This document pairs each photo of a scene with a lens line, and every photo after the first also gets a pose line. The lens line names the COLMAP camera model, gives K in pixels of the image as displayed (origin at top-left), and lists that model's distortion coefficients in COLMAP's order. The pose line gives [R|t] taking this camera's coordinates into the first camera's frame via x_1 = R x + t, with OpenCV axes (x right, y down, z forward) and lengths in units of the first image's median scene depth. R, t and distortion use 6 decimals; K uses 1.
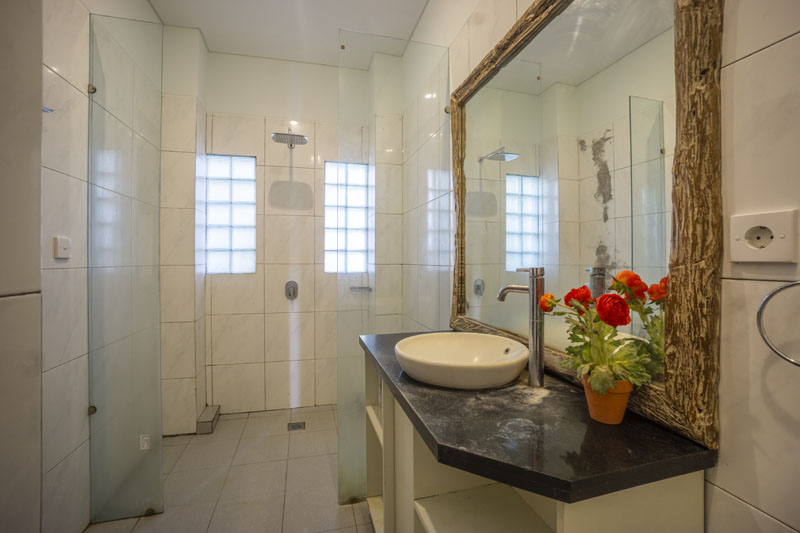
lens RADIAL K [[345.0, 0, 395.1], [0, 345.0, 262.2], [0, 0, 1]] dist [-0.025685, -0.001151]
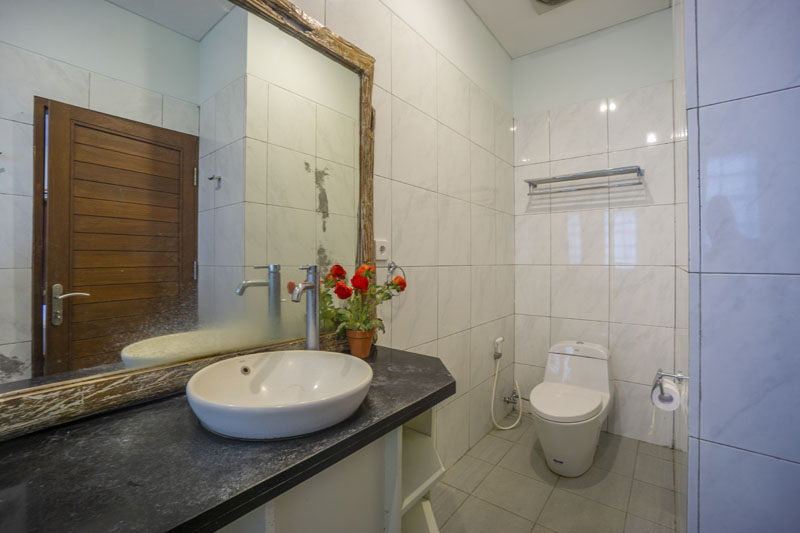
lens RADIAL K [[345.0, 0, 396.1], [0, 345.0, 261.5], [0, 0, 1]] dist [-0.025685, -0.001151]
pose [[-0.583722, 0.001033, 0.811953, -0.717054], [0.004053, 0.999990, 0.001641, 0.004601], [-0.811944, 0.004249, -0.583720, 1.592989]]
